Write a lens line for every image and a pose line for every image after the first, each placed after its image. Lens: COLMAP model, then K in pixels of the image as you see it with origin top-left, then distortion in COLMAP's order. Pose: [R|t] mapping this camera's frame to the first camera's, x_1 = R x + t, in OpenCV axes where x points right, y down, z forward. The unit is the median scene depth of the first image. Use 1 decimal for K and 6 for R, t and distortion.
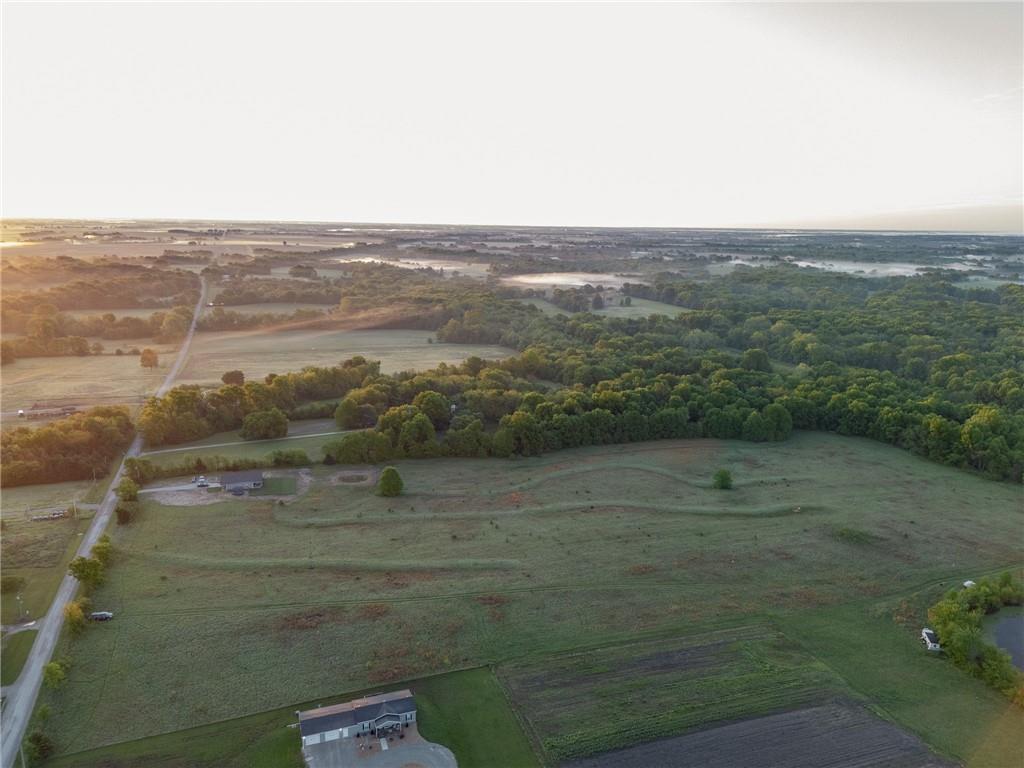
lens RADIAL K [[747.3, 0, 514.7], [0, 747.3, 382.8], [0, 0, 1]] dist [0.079720, -0.071554]
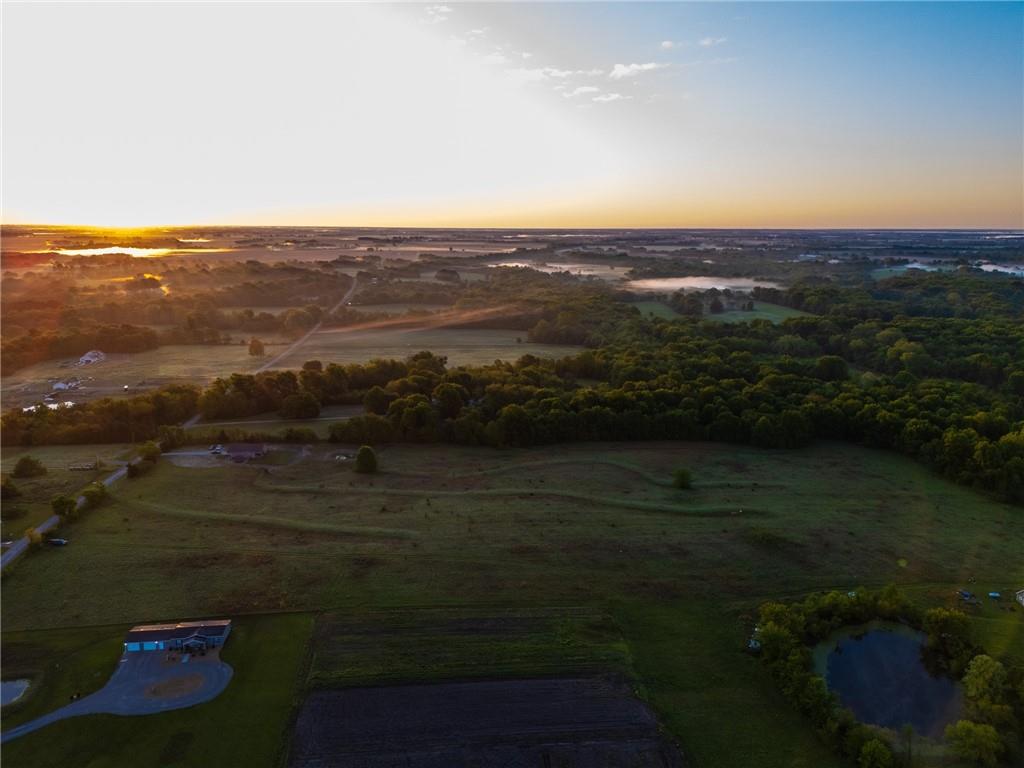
lens RADIAL K [[747.3, 0, 514.7], [0, 747.3, 382.8], [0, 0, 1]] dist [0.079720, -0.071554]
pose [[0.972044, 0.038647, -0.231596, 0.198592], [-0.040078, 0.999195, -0.001476, 0.007501], [0.231352, 0.010717, 0.972811, -0.018035]]
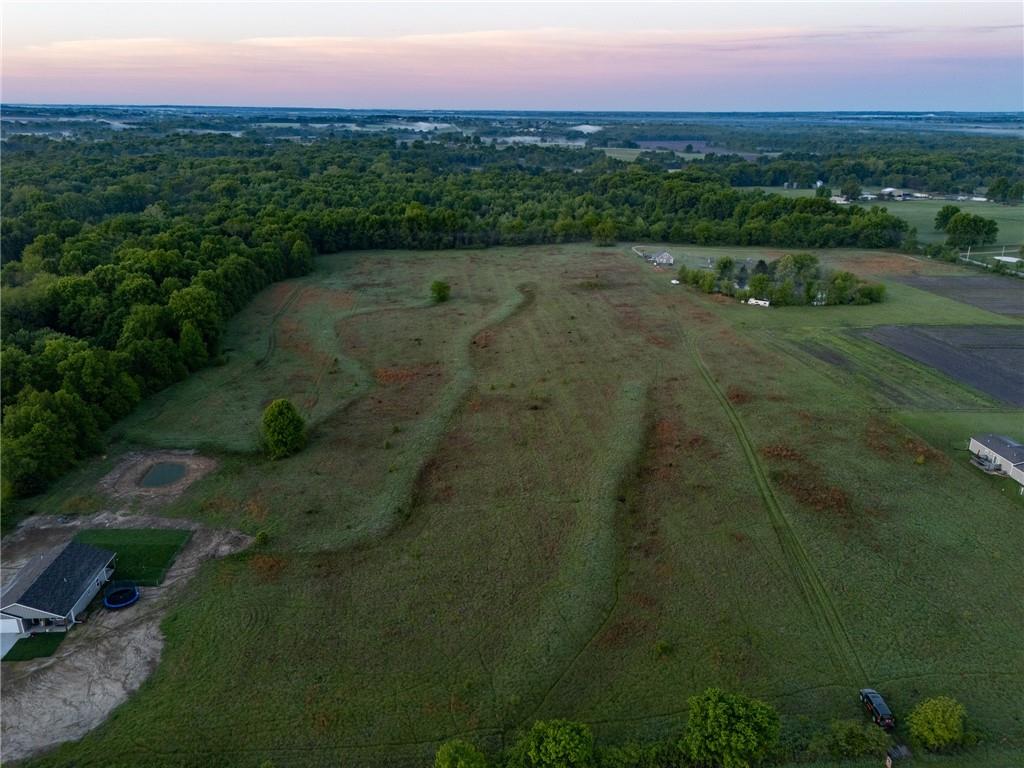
lens RADIAL K [[747.3, 0, 514.7], [0, 747.3, 382.8], [0, 0, 1]] dist [0.079720, -0.071554]
pose [[0.249040, -0.343755, 0.905434, -0.398819], [0.197254, 0.933297, 0.300078, -0.017357], [-0.948193, 0.103869, 0.300236, 0.449891]]
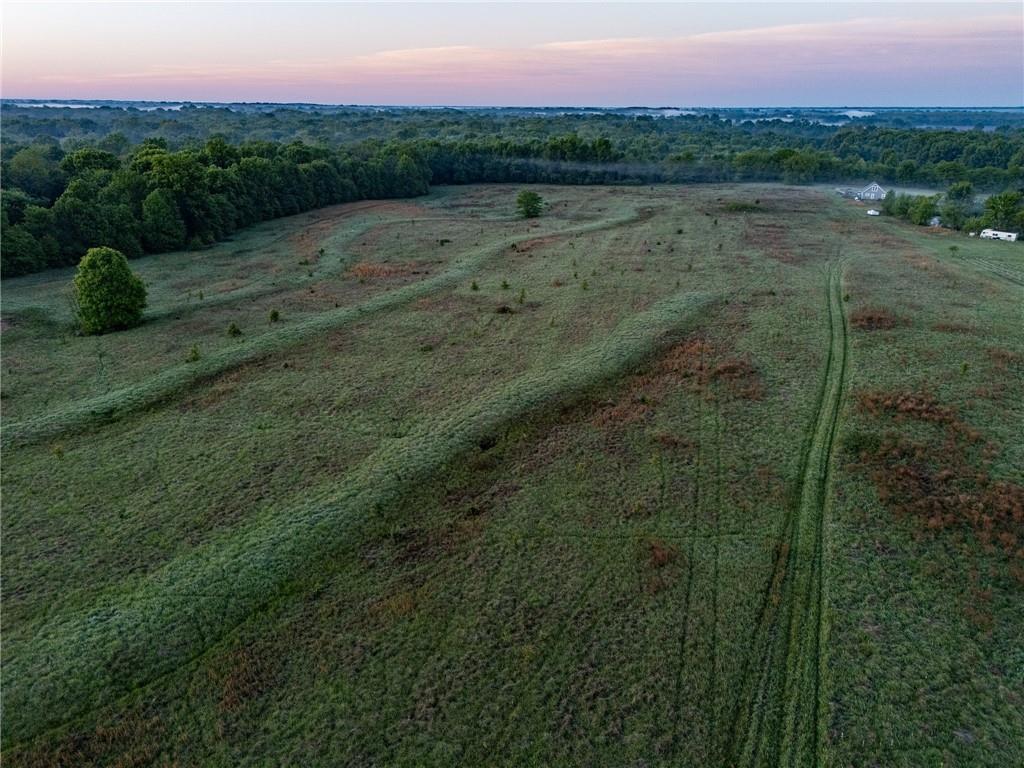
lens RADIAL K [[747.3, 0, 514.7], [0, 747.3, 382.8], [0, 0, 1]] dist [0.079720, -0.071554]
pose [[0.542993, -0.299637, 0.784459, -0.238582], [0.175550, 0.954036, 0.242896, 0.079415], [-0.821183, 0.005820, 0.570636, 0.419291]]
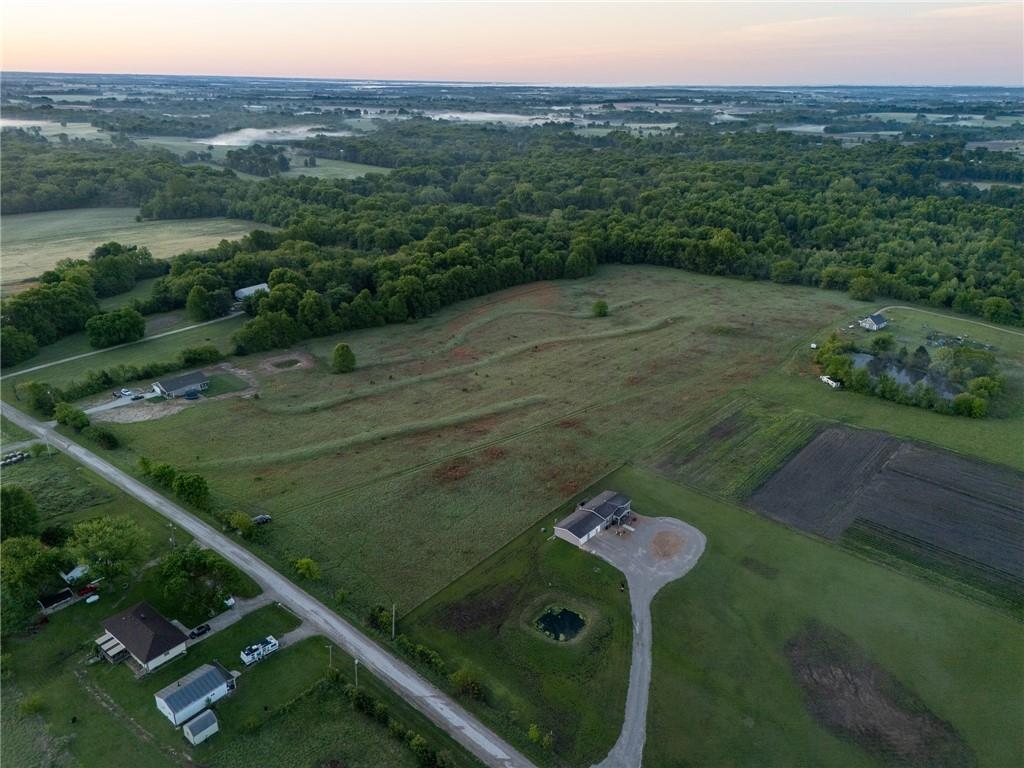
lens RADIAL K [[747.3, 0, 514.7], [0, 747.3, 382.8], [0, 0, 1]] dist [0.079720, -0.071554]
pose [[0.865674, -0.191393, 0.462577, -0.289003], [0.105487, 0.973023, 0.205182, -0.010816], [-0.489368, -0.128825, 0.862510, 0.017129]]
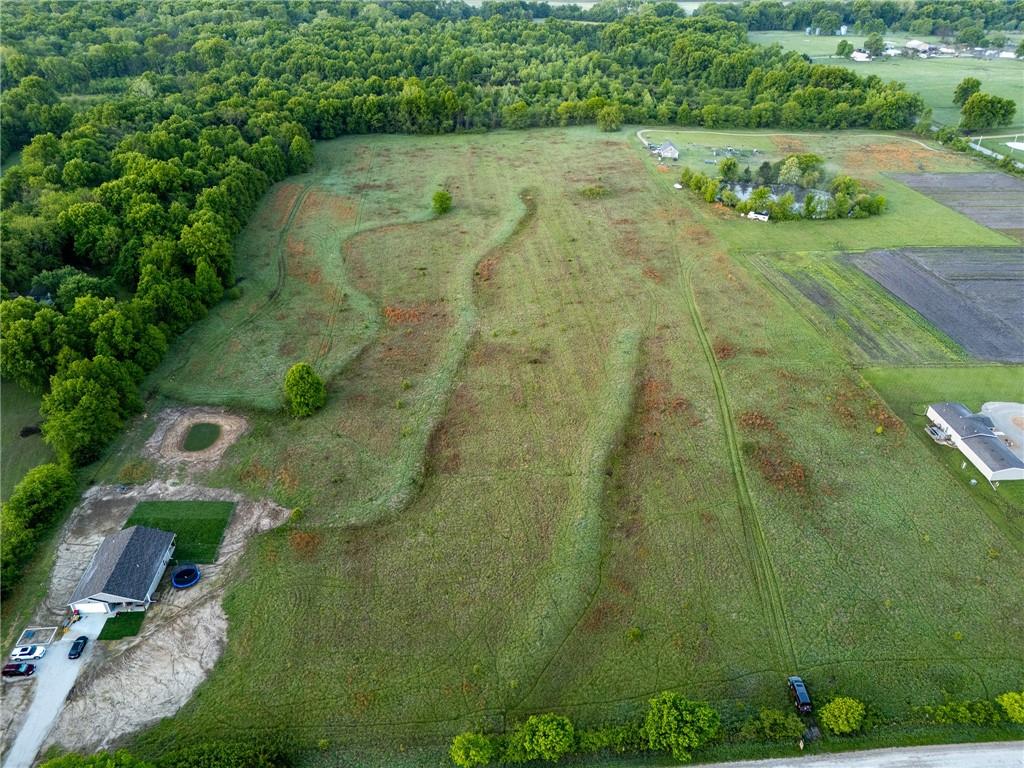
lens RADIAL K [[747.3, 0, 514.7], [0, 747.3, 382.8], [0, 0, 1]] dist [0.079720, -0.071554]
pose [[0.252872, -0.529546, 0.809714, -0.397194], [0.195255, 0.847626, 0.493362, -0.085696], [-0.947592, 0.033343, 0.317737, 0.435616]]
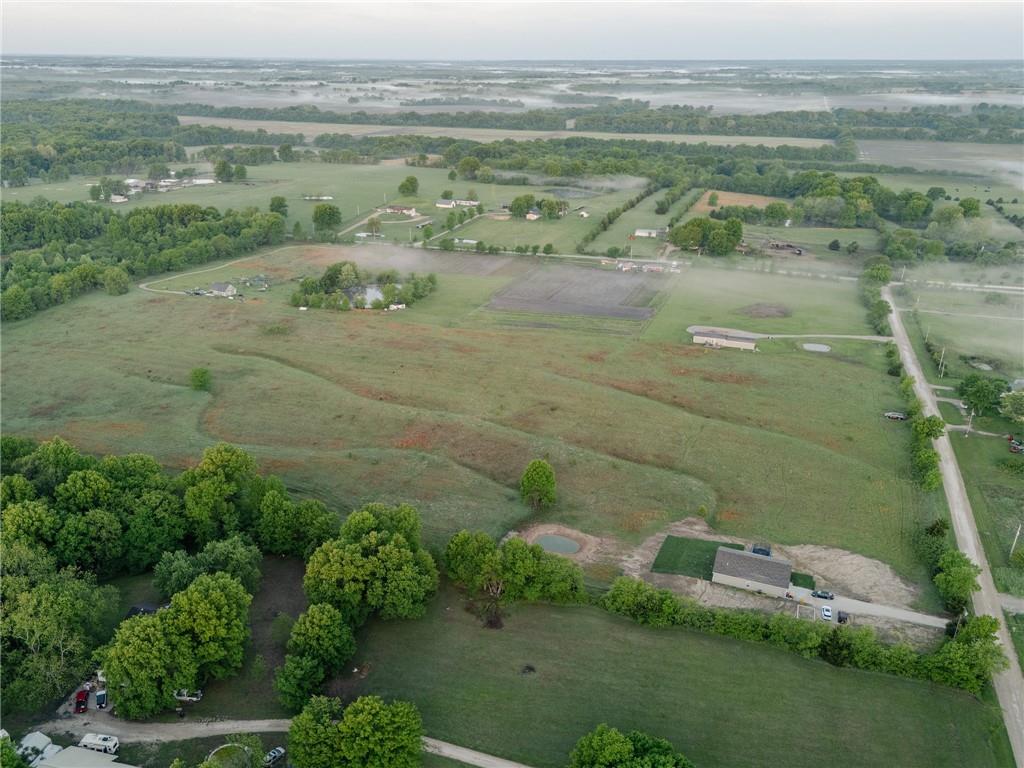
lens RADIAL K [[844.5, 0, 449.2], [0, 844.5, 430.0], [0, 0, 1]] dist [0.071097, -0.056332]
pose [[-0.746464, -0.286137, 0.600764, -0.360408], [0.119546, 0.830471, 0.544083, -0.213963], [-0.654599, 0.477958, -0.585710, 0.974303]]
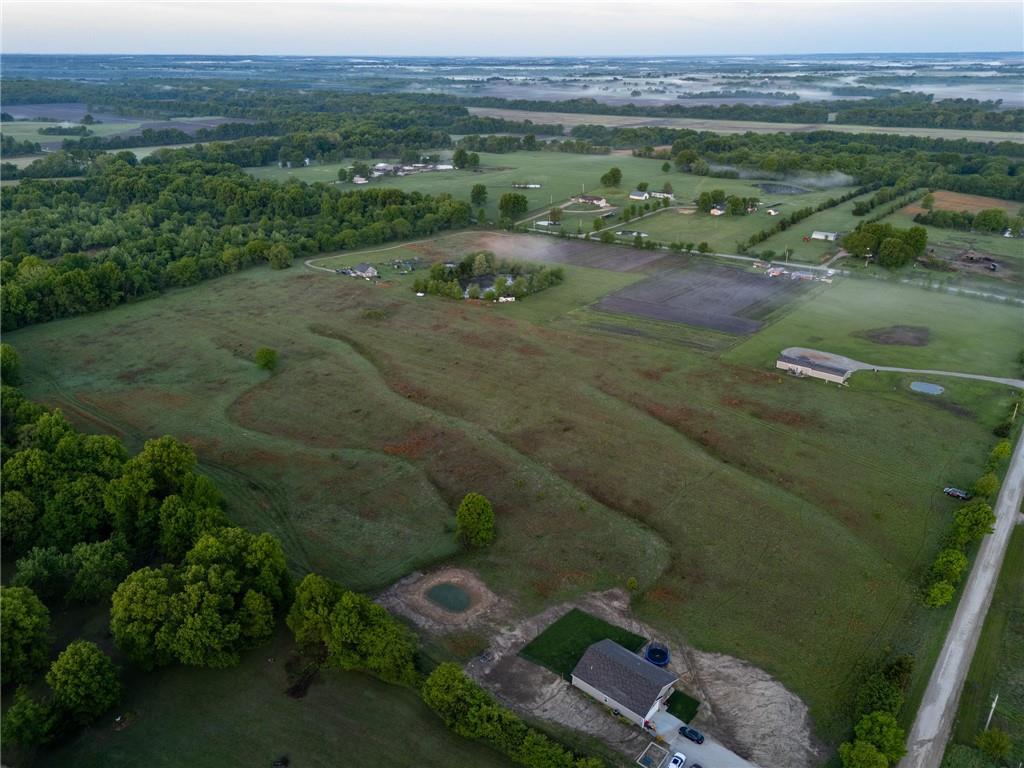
lens RADIAL K [[747.3, 0, 514.7], [0, 747.3, 382.8], [0, 0, 1]] dist [0.079720, -0.071554]
pose [[-0.527227, -0.354415, 0.772284, -0.409647], [0.168372, 0.847269, 0.503773, -0.175294], [-0.832876, 0.395633, -0.387029, 0.774036]]
